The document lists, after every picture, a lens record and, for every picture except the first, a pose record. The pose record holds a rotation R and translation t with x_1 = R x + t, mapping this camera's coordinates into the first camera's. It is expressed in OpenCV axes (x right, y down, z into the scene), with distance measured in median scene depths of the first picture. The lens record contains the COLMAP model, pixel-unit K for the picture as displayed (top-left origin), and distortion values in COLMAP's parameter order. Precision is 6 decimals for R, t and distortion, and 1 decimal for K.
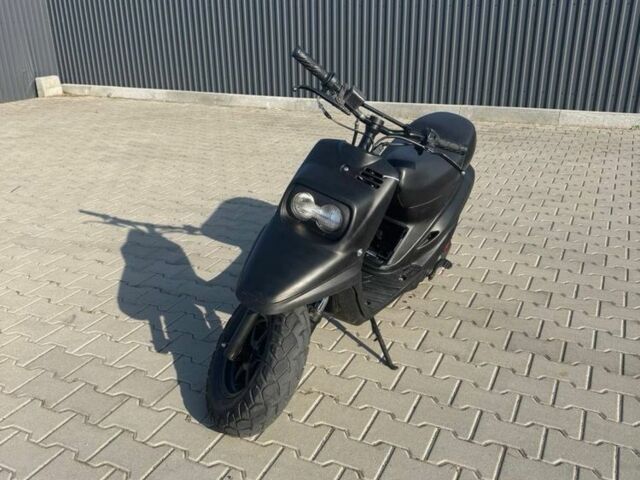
lens RADIAL K [[589.7, 0, 320.0], [0, 589.7, 240.0], [0, 0, 1]] dist [0.104571, -0.233445]
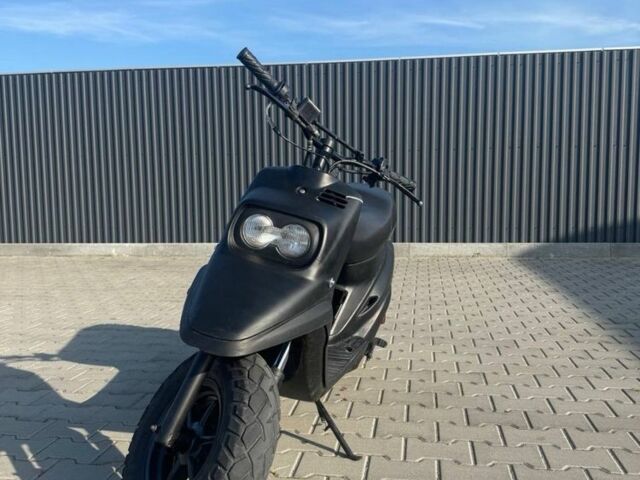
lens RADIAL K [[589.7, 0, 320.0], [0, 589.7, 240.0], [0, 0, 1]] dist [0.104571, -0.233445]
pose [[0.958357, -0.021188, 0.284784, -0.111137], [0.103767, 0.954916, -0.278152, 0.118227], [-0.266052, 0.296120, 0.917349, 0.148322]]
